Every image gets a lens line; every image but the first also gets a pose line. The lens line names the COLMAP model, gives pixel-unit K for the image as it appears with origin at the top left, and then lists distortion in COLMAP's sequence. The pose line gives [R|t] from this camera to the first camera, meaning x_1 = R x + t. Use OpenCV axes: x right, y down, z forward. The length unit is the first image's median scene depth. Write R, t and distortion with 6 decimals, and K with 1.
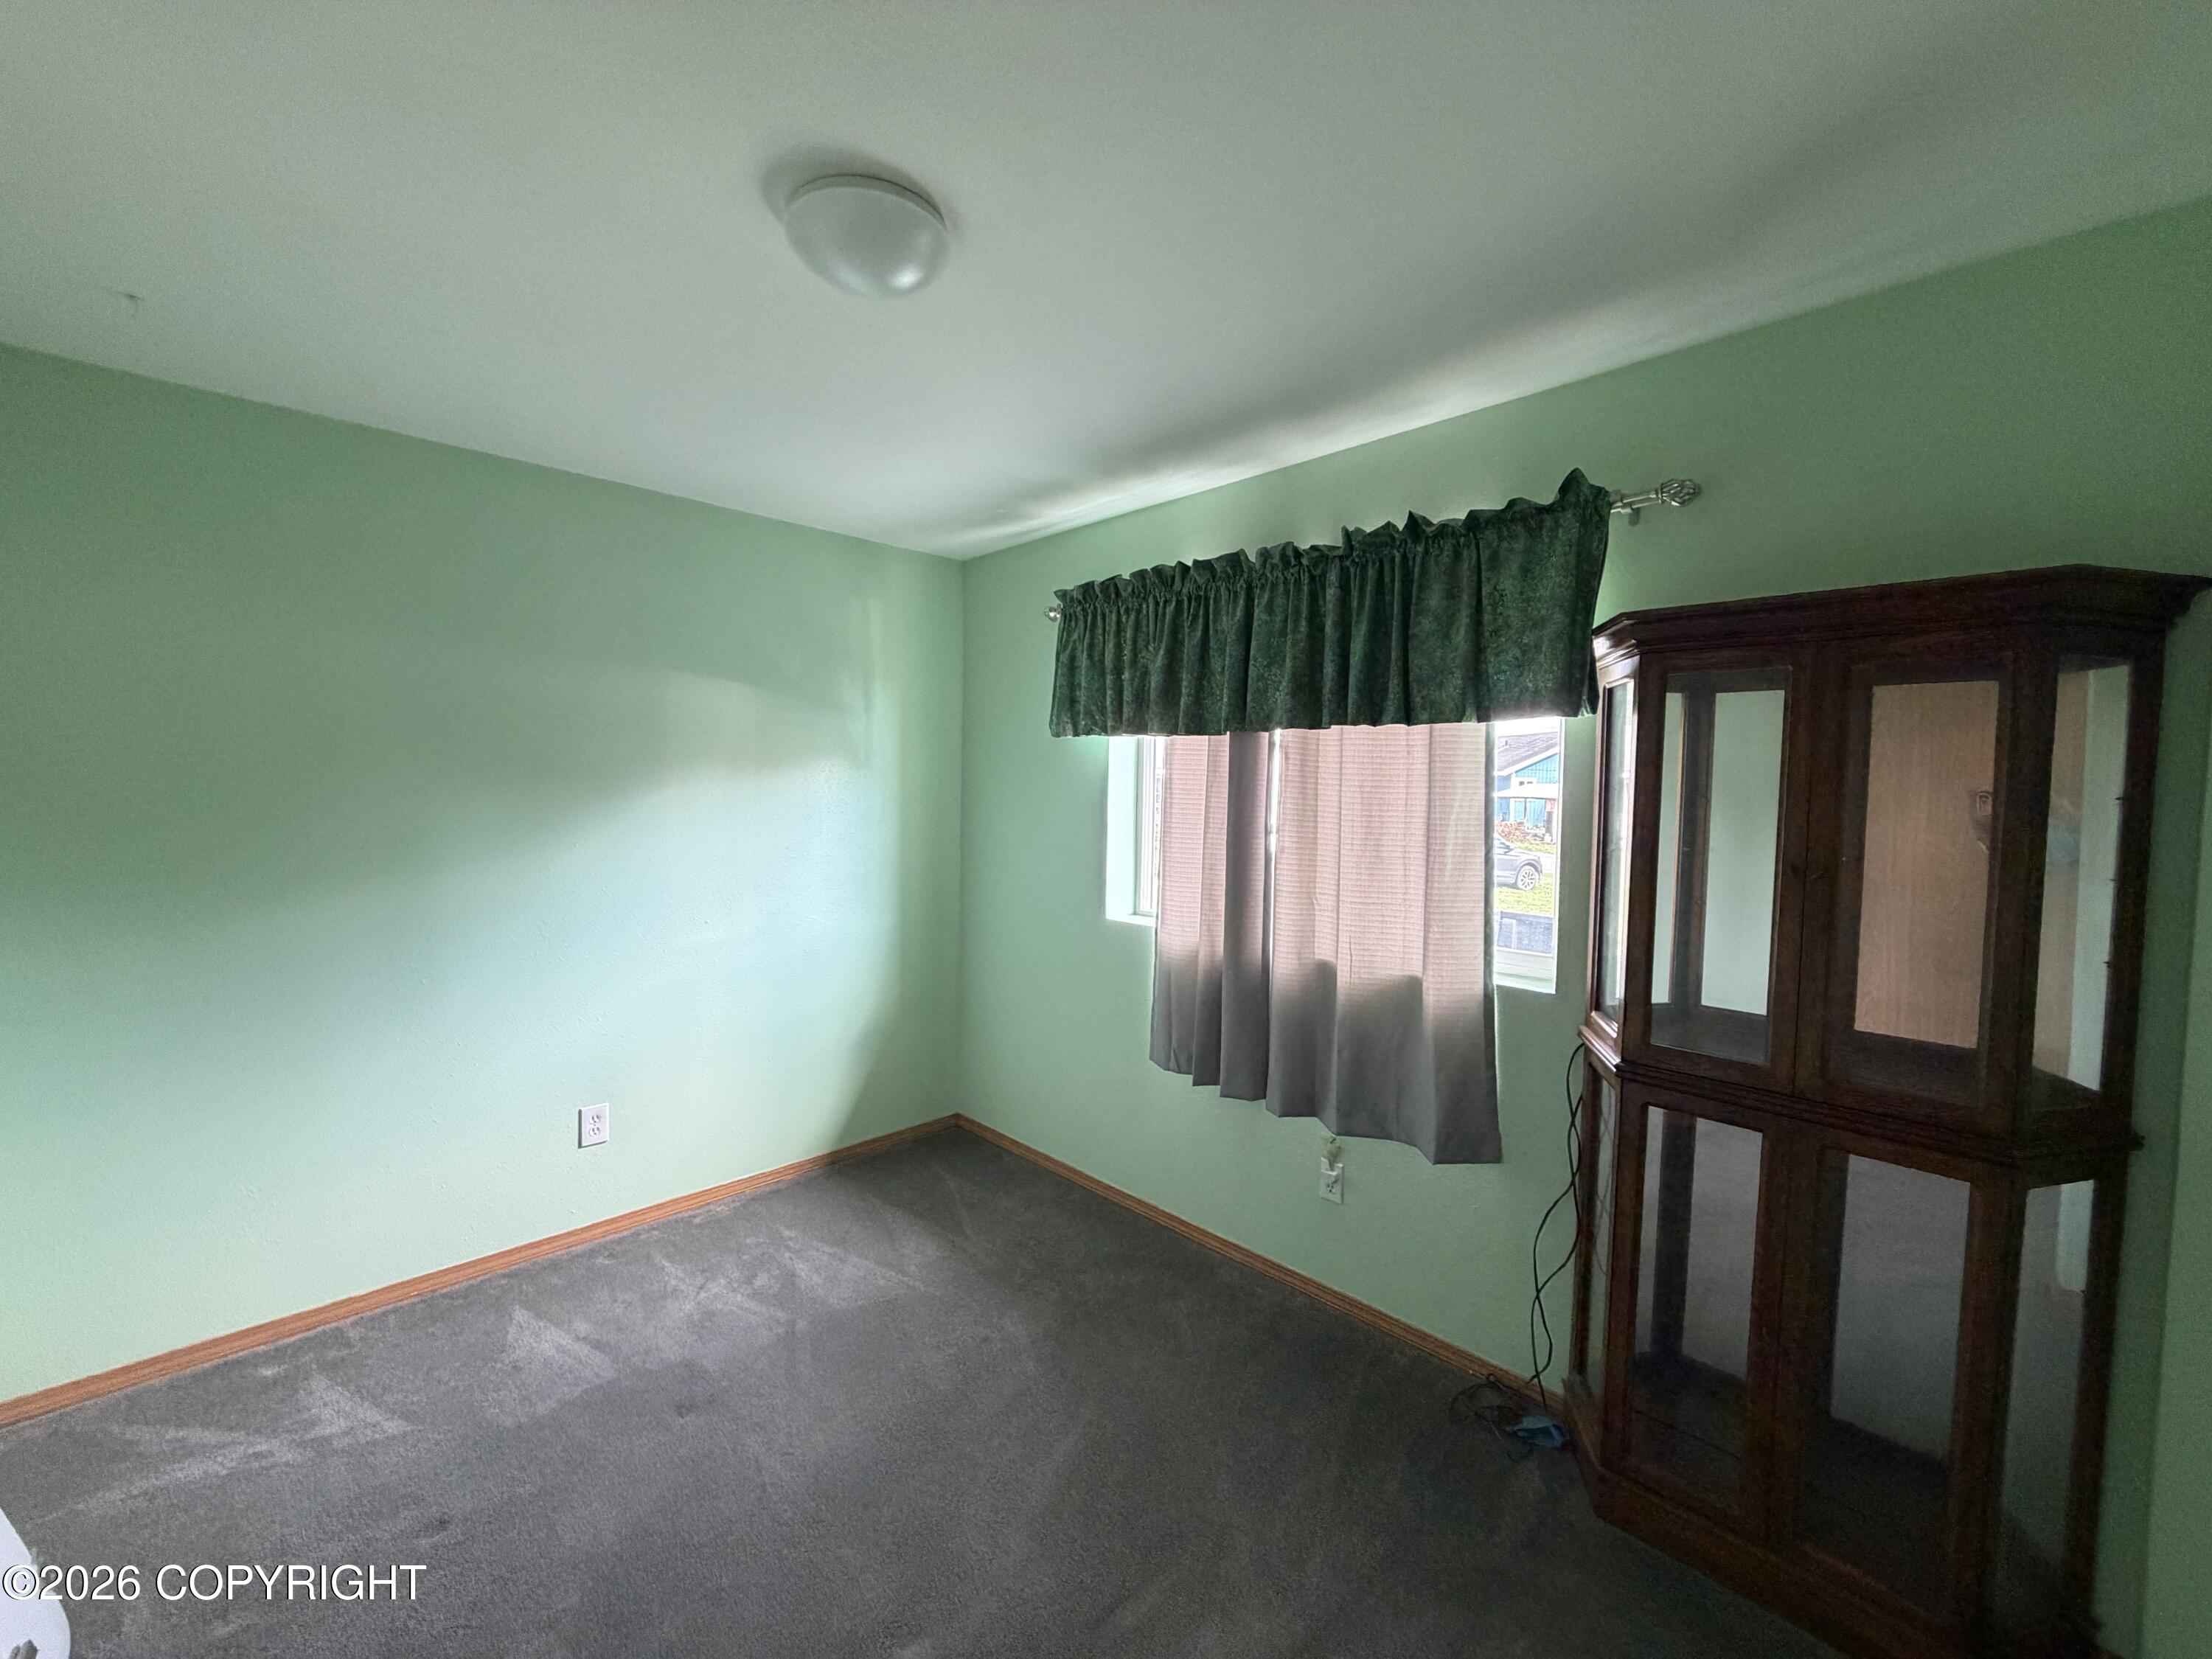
lens RADIAL K [[883.7, 0, 1103.9], [0, 883.7, 827.0], [0, 0, 1]] dist [0.002922, 0.000712]
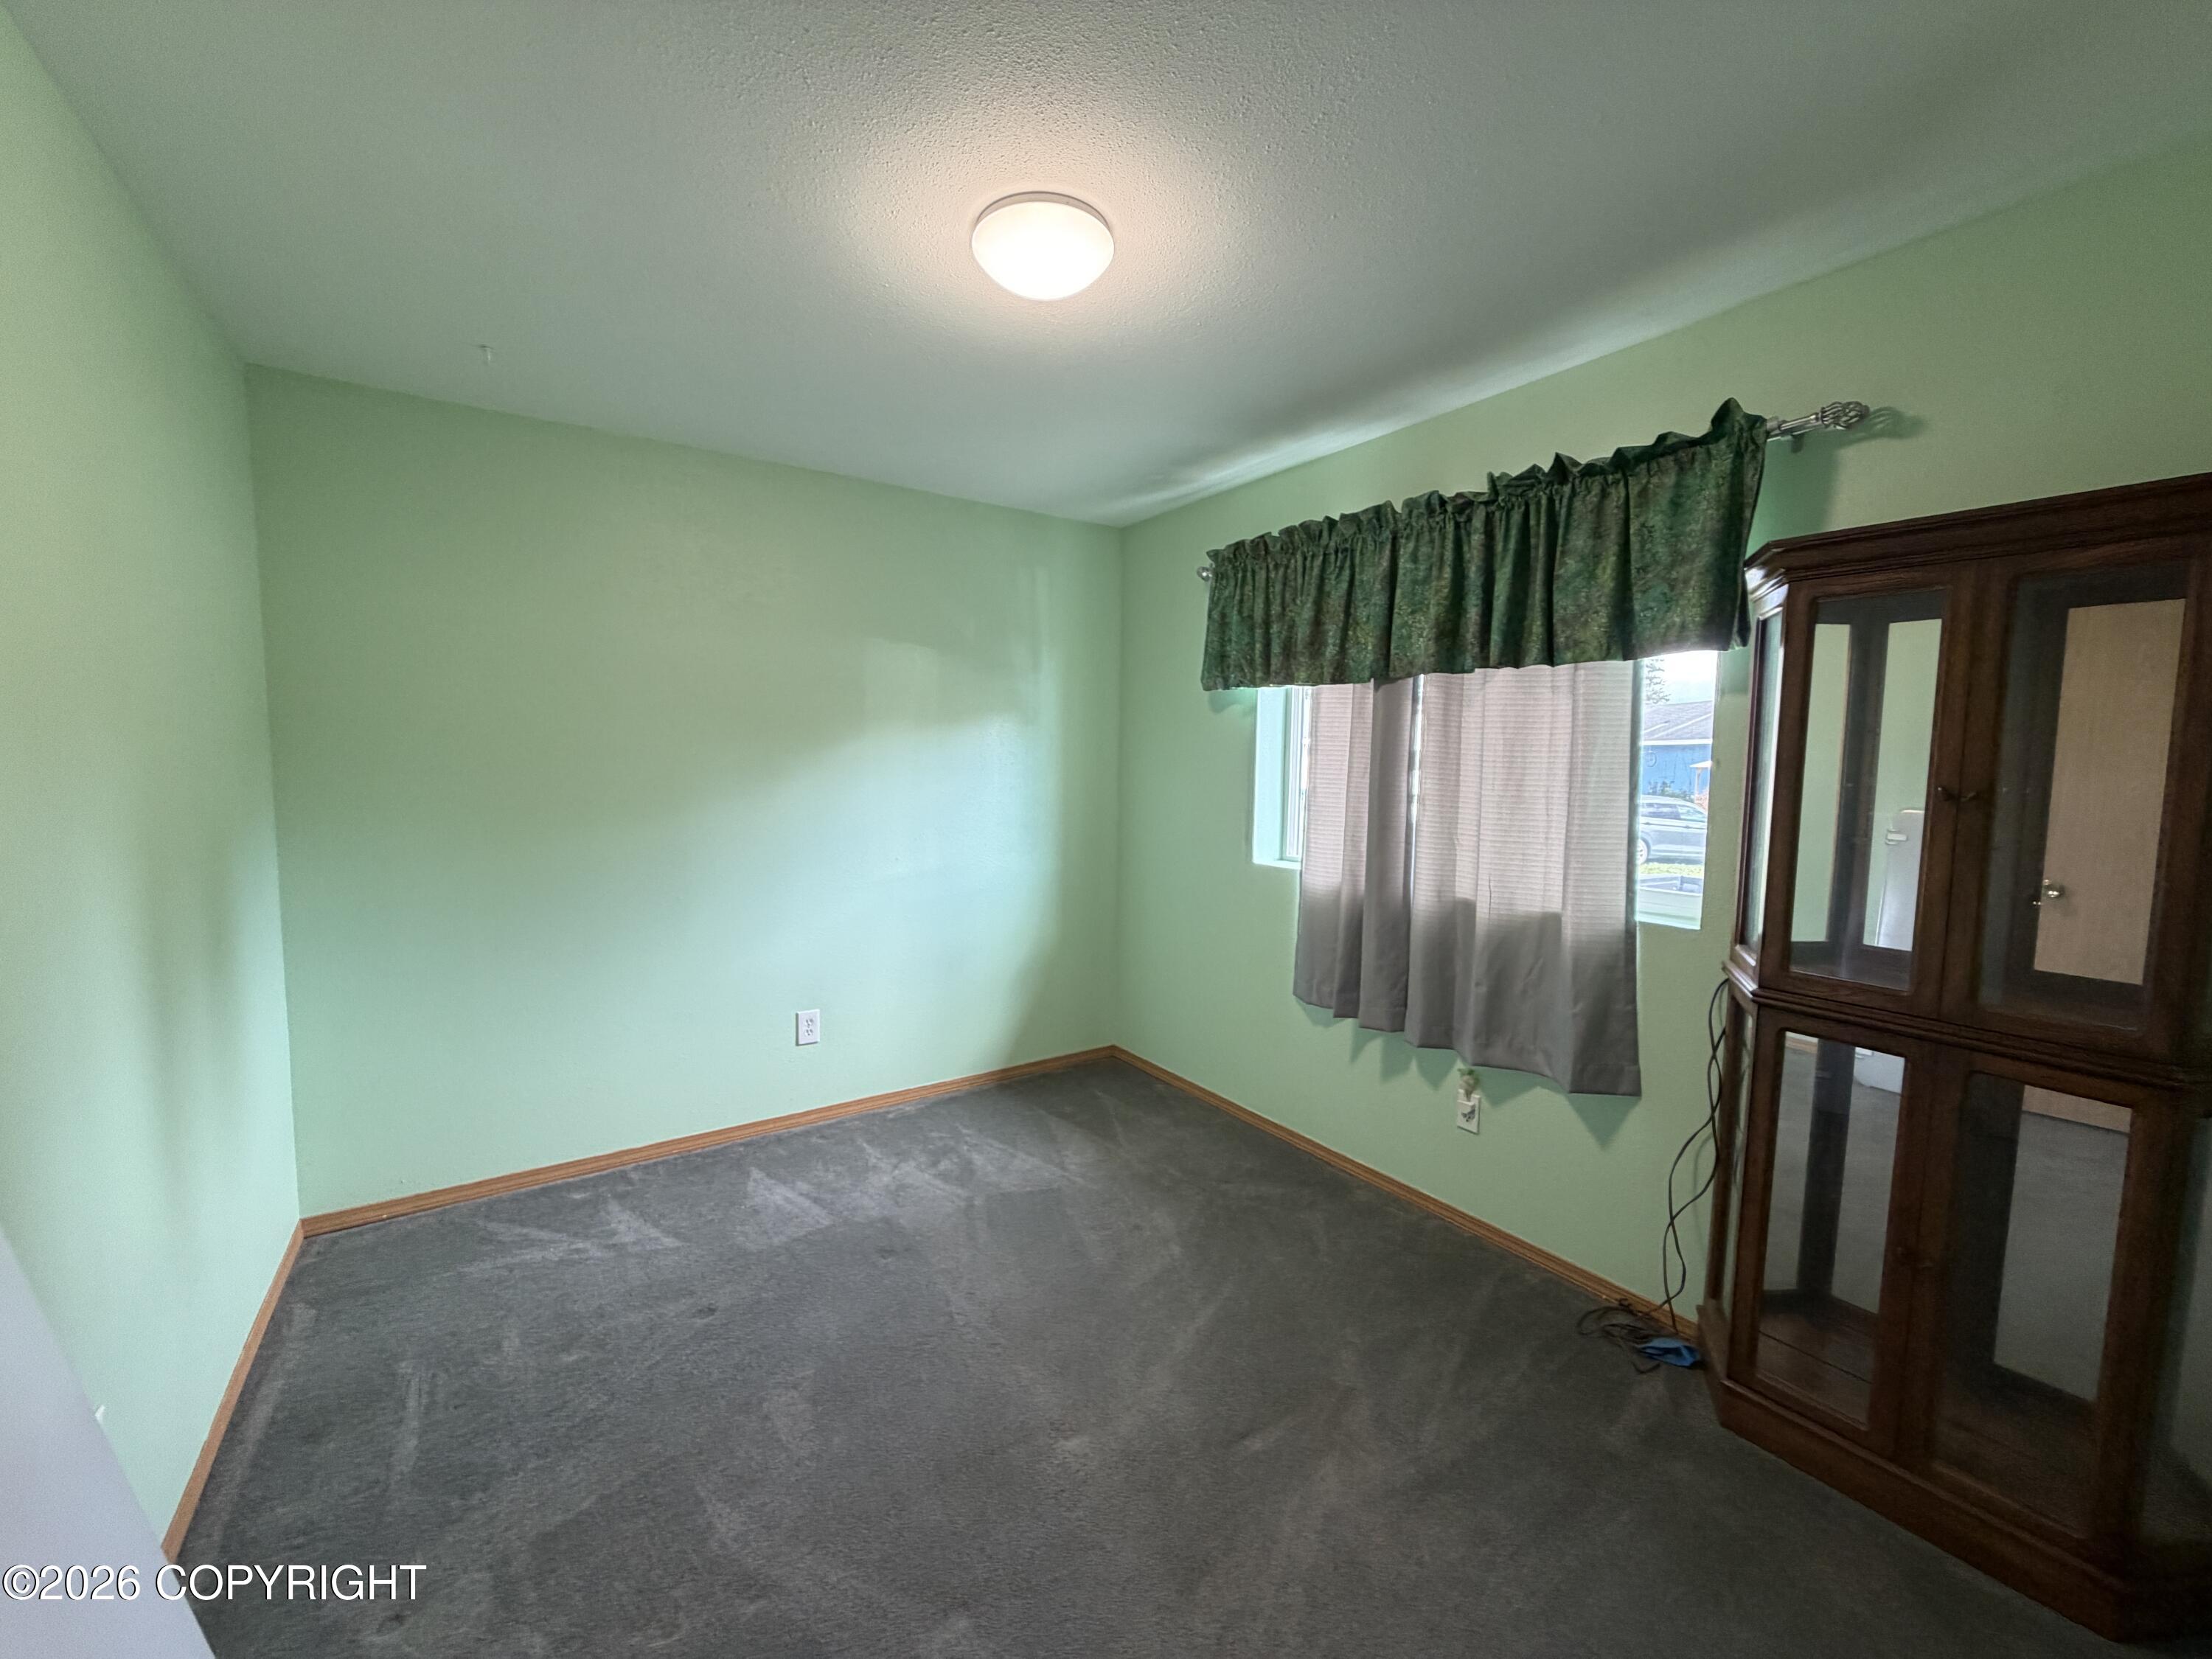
lens RADIAL K [[883.7, 0, 1103.9], [0, 883.7, 827.0], [0, 0, 1]] dist [0.002922, 0.000712]
pose [[0.984310, 0.011624, -0.176065, 0.017149], [-0.006181, 0.999487, 0.031430, 0.040703], [0.176340, -0.029848, 0.983877, -0.097153]]
